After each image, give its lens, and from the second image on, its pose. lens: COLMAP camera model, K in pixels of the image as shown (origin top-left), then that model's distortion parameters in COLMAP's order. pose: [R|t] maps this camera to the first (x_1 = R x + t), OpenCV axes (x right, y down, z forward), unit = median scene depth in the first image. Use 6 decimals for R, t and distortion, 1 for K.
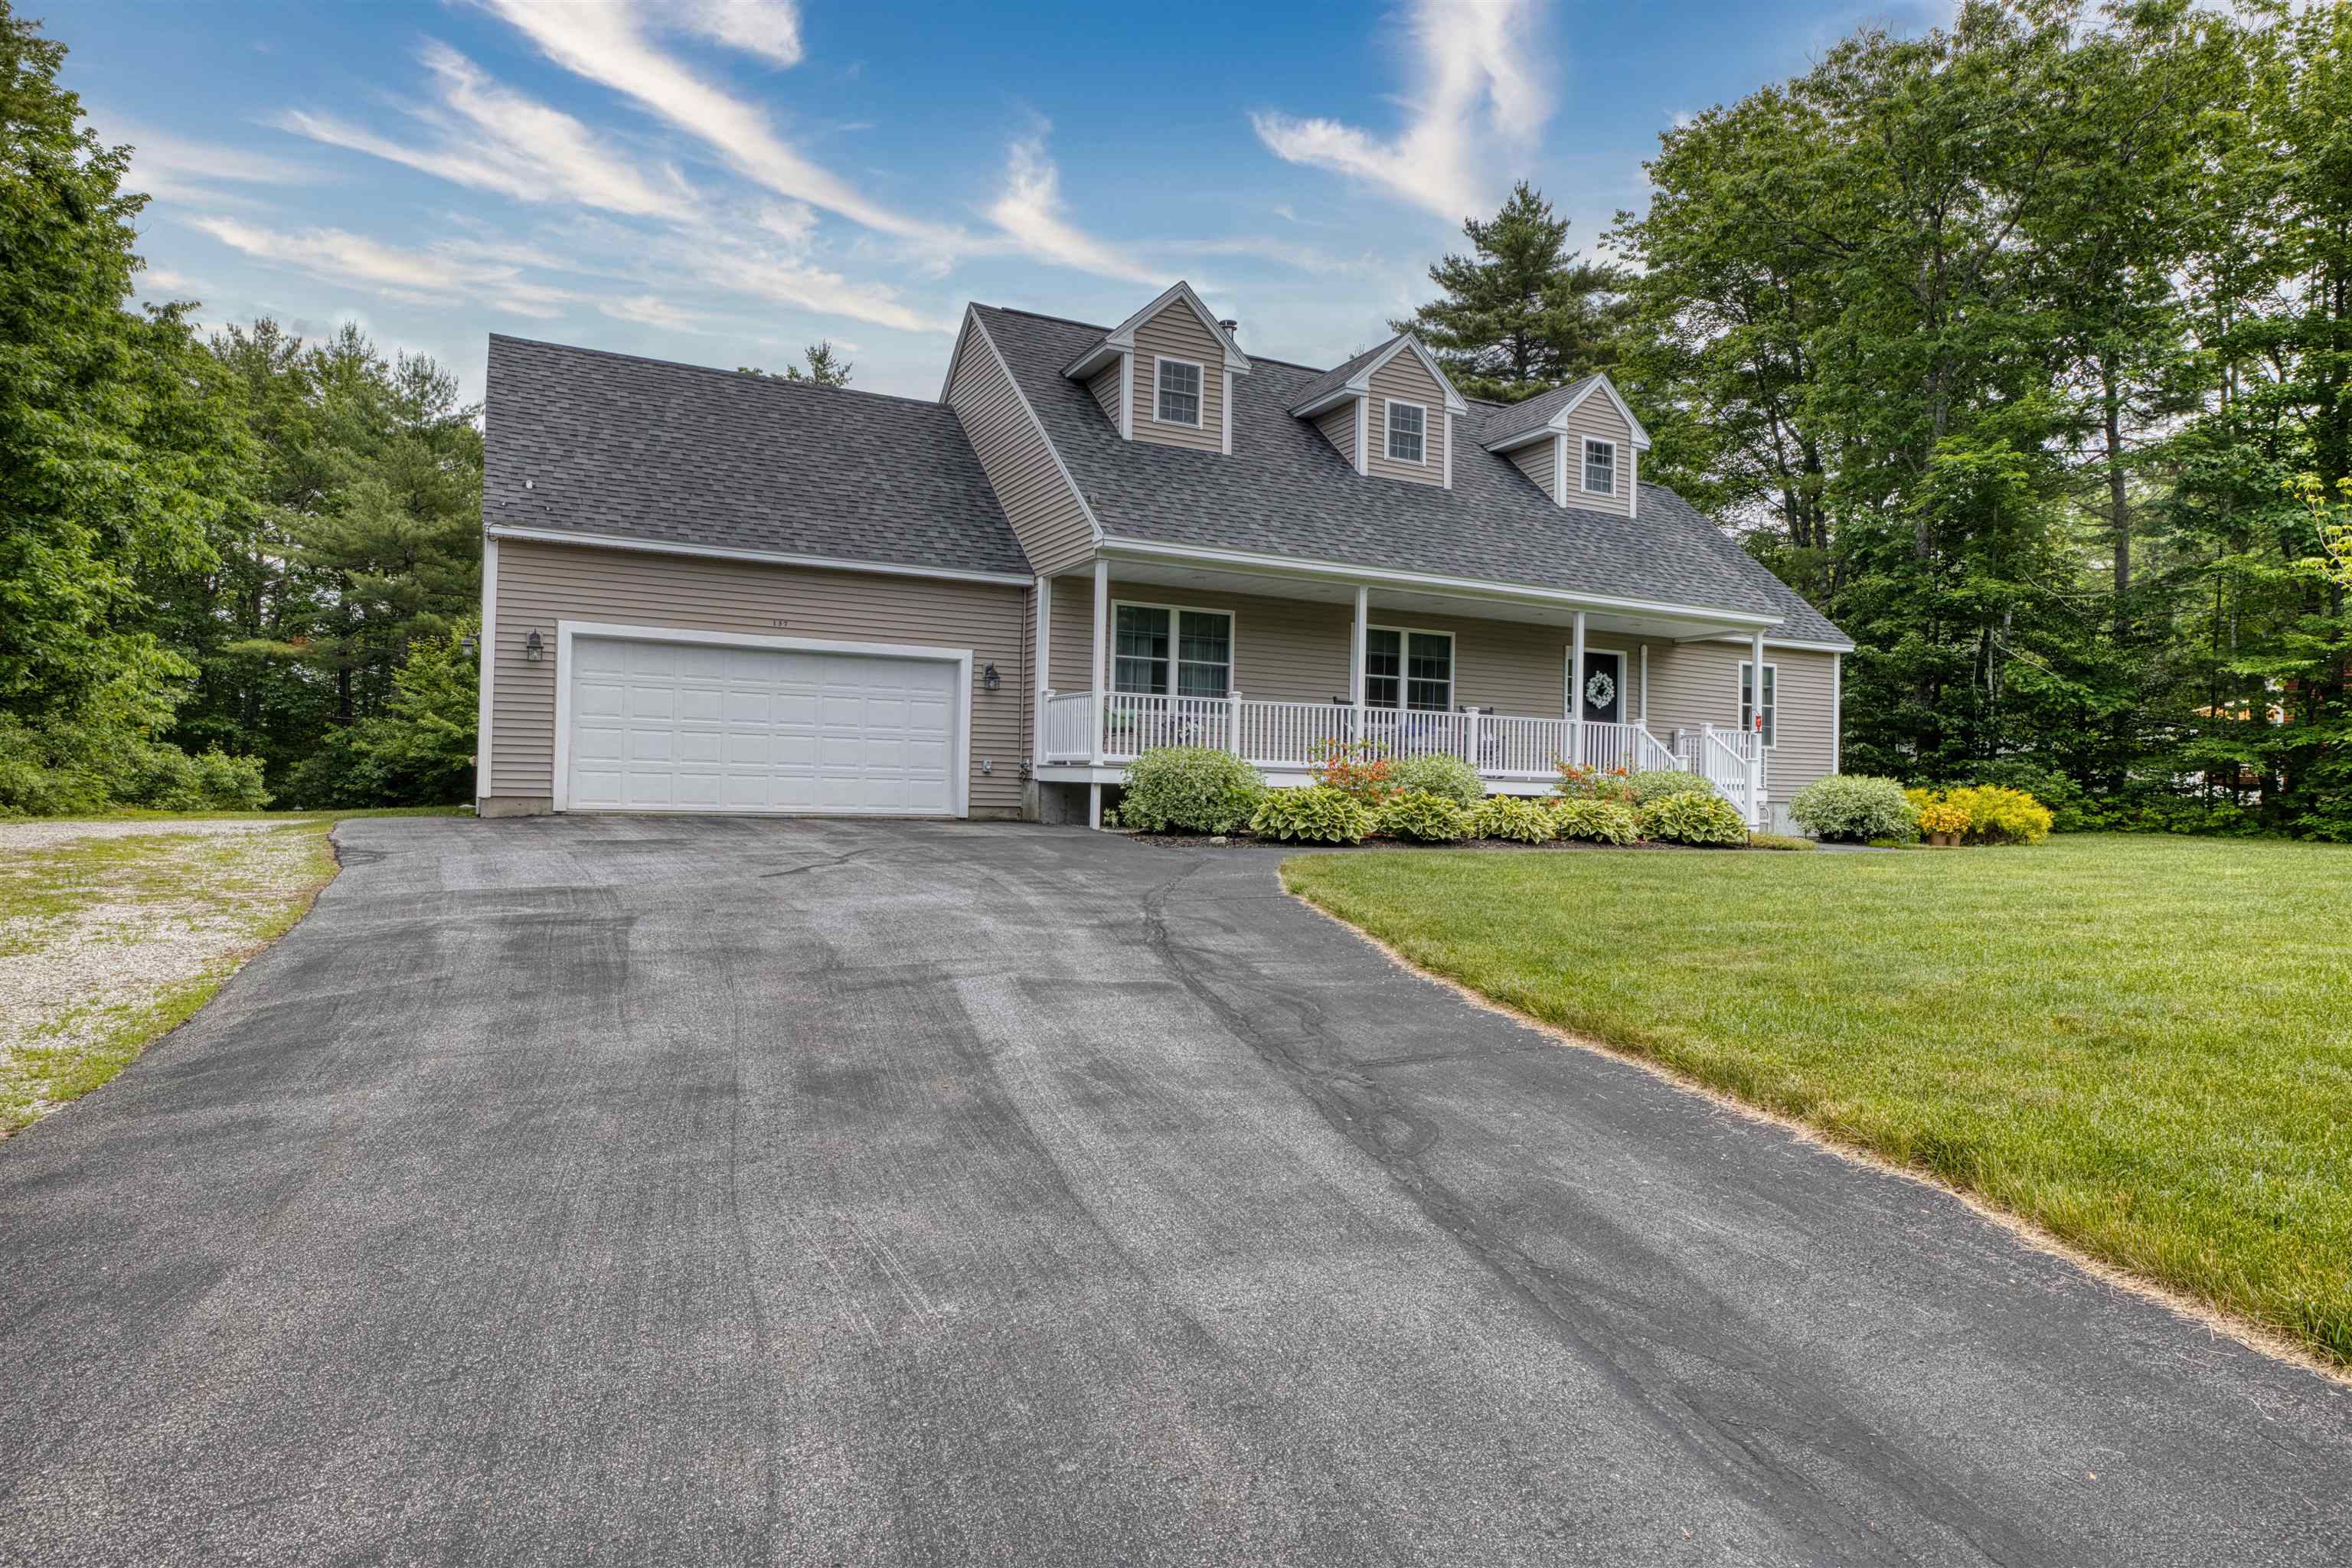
lens RADIAL K [[1432.8, 0, 1182.6], [0, 1432.8, 775.8], [0, 0, 1]] dist [-0.003236, 0.001321]
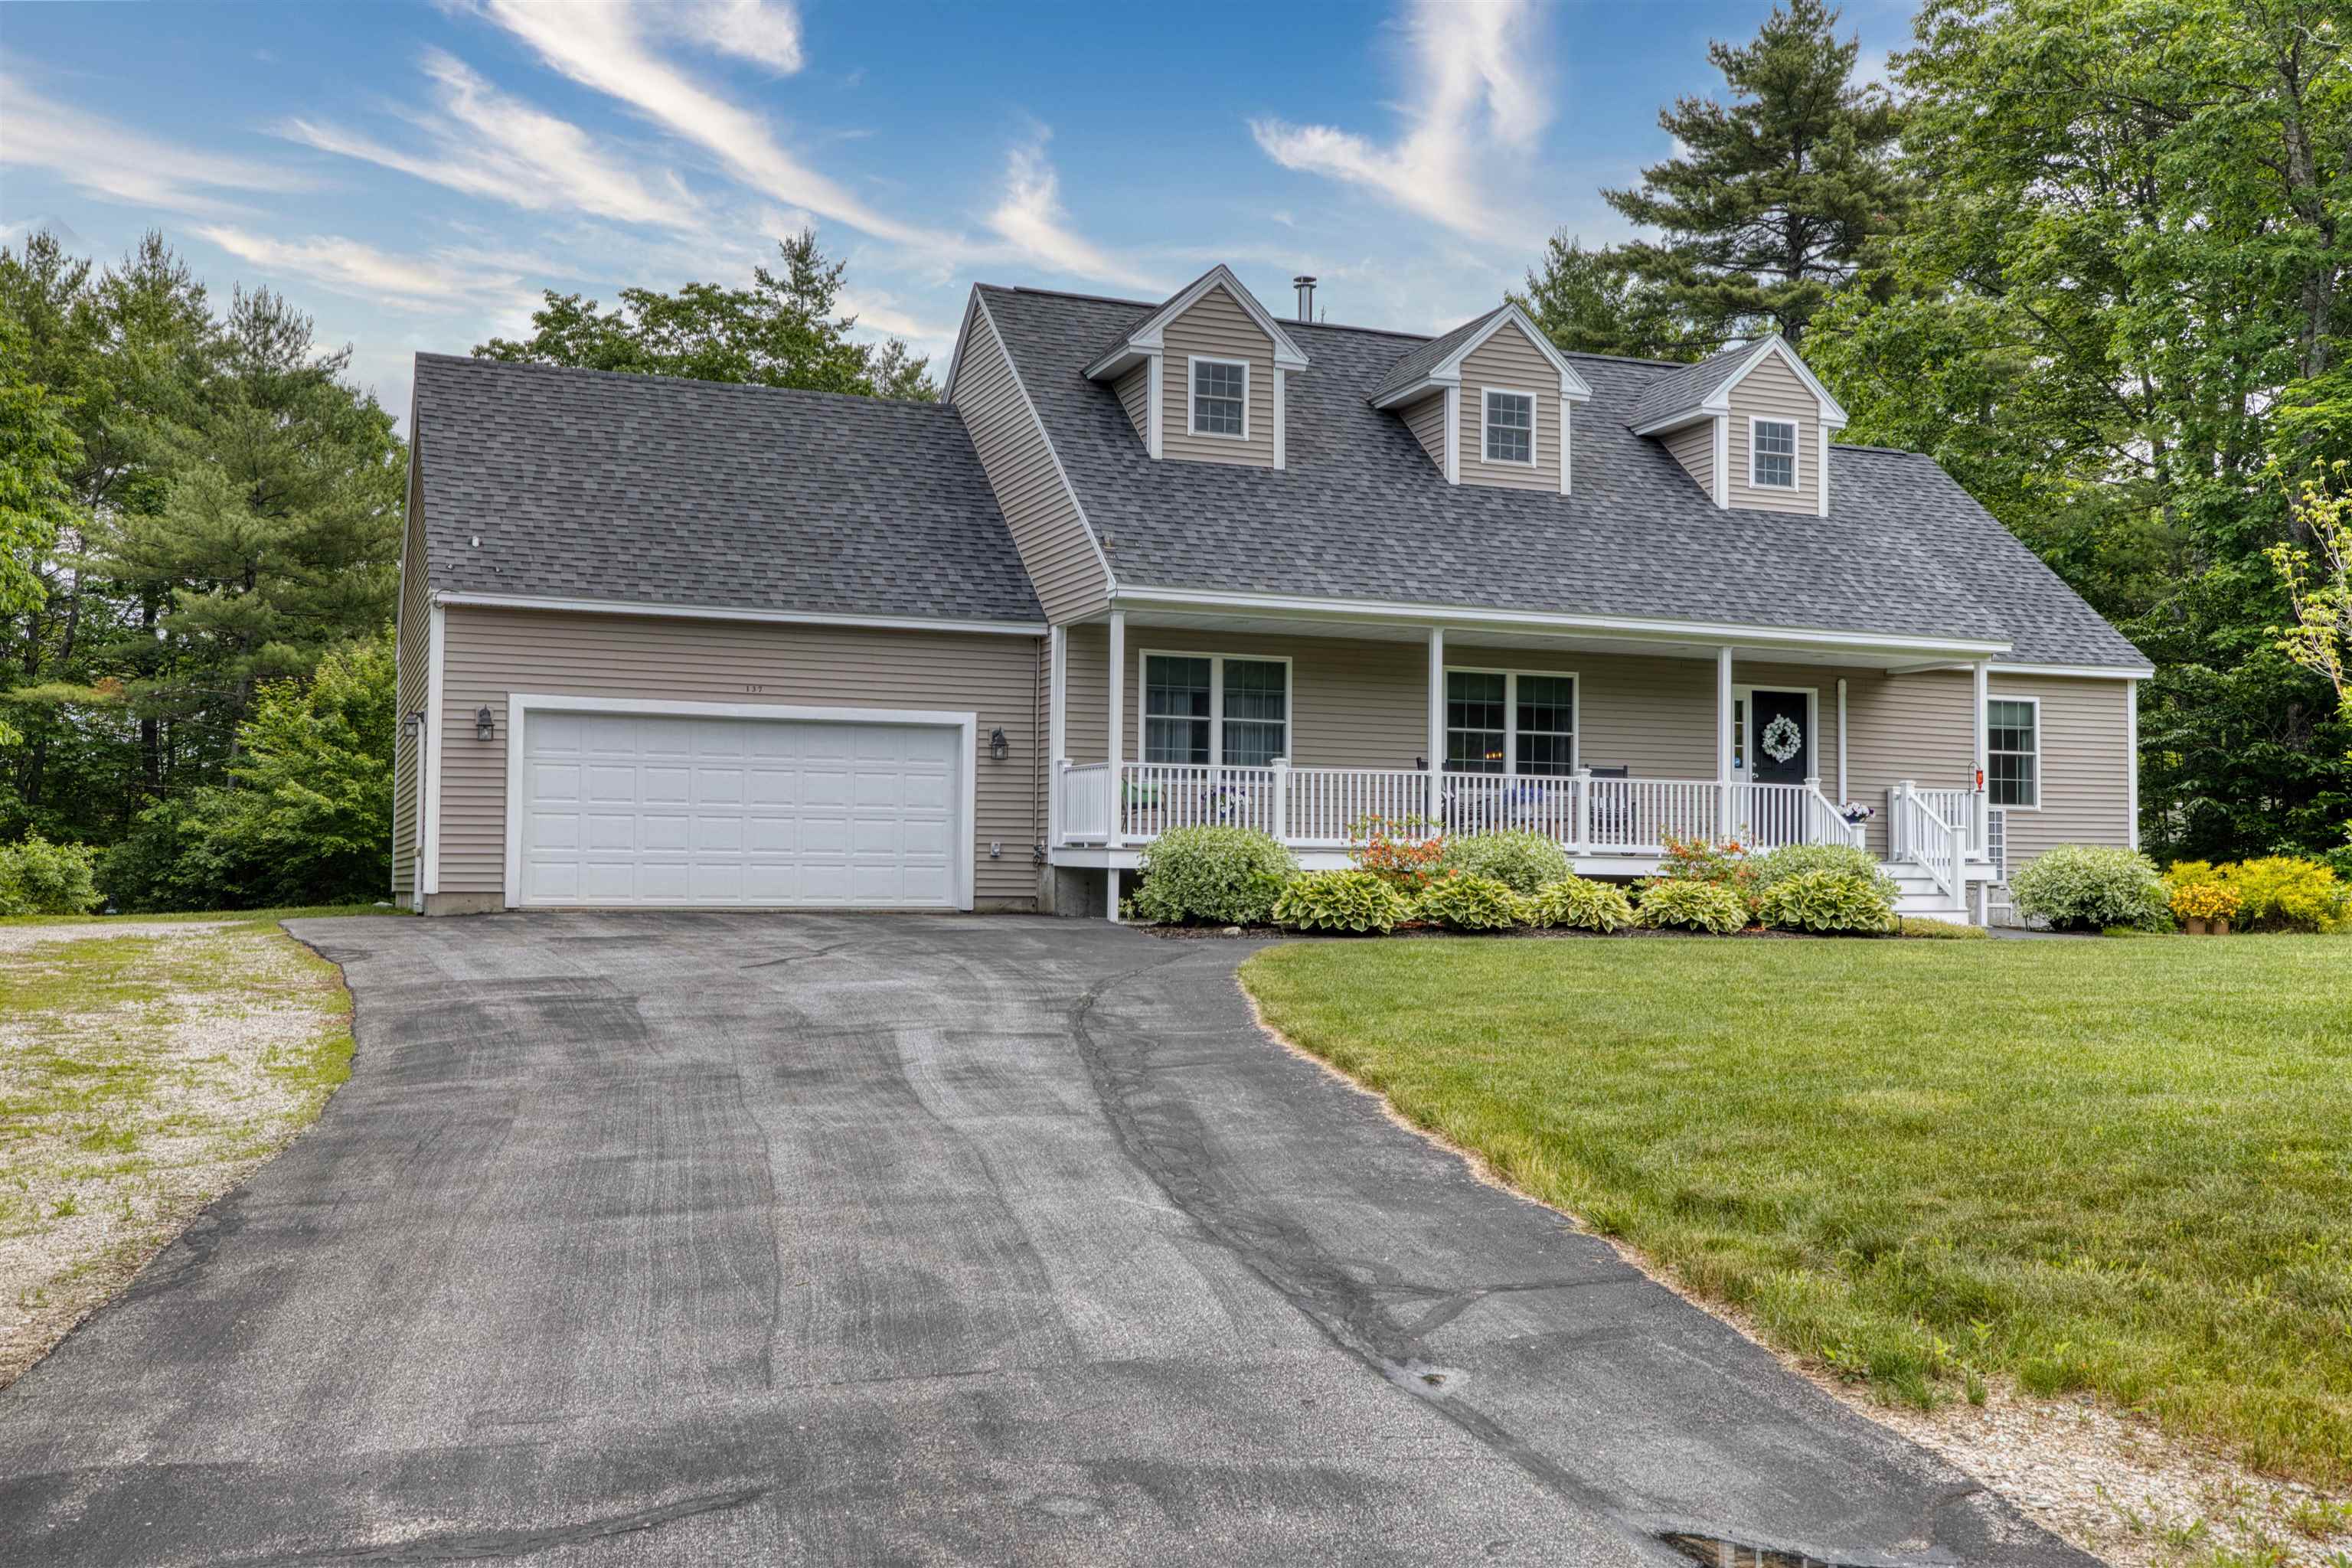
lens RADIAL K [[2332.8, 0, 1176.0], [0, 2332.8, 784.0], [0, 0, 1]] dist [0.065793, -0.017309]
pose [[0.995583, -0.015676, -0.092571, 0.093899], [0.013275, 0.999561, -0.026492, -0.006852], [0.092945, 0.025146, 0.995354, -0.348166]]
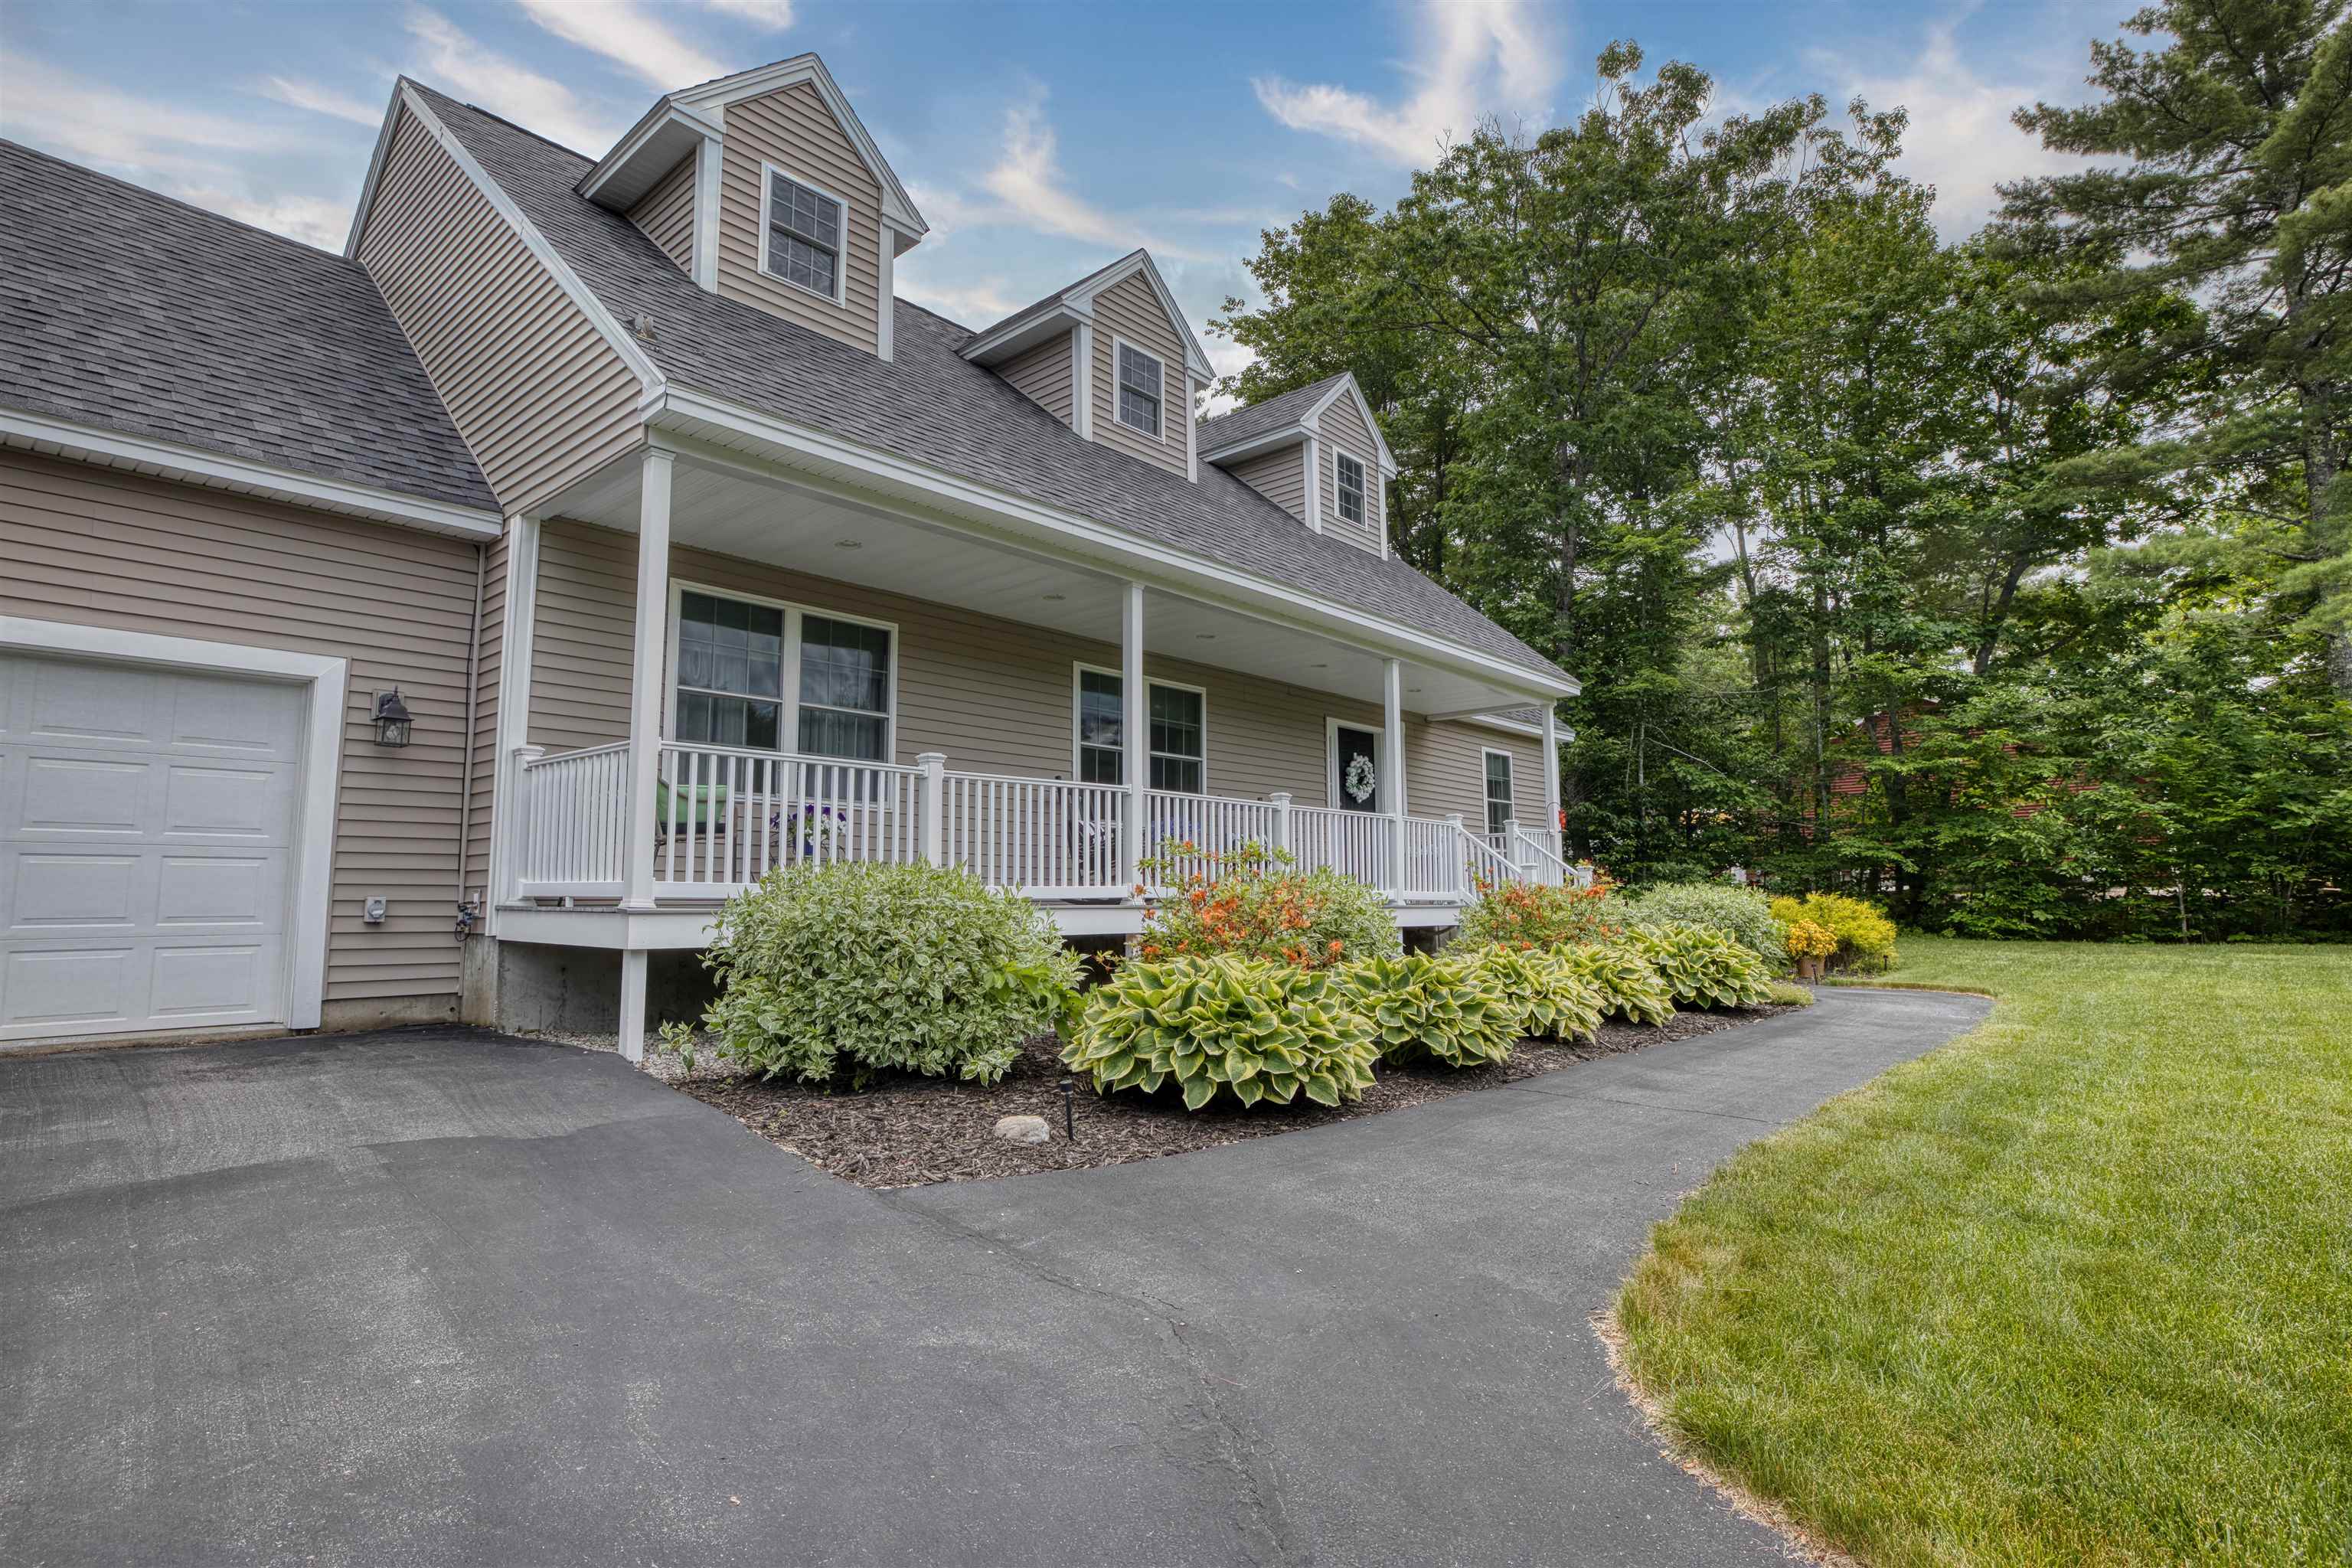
lens RADIAL K [[1206.3, 0, 1180.6], [0, 1206.3, 768.8], [0, 0, 1]] dist [-0.004479, -0.000423]
pose [[0.929534, 0.013898, 0.368475, -0.036683], [0.020125, 0.995888, -0.088330, -0.011963], [-0.368187, 0.089521, 0.925432, 0.515735]]
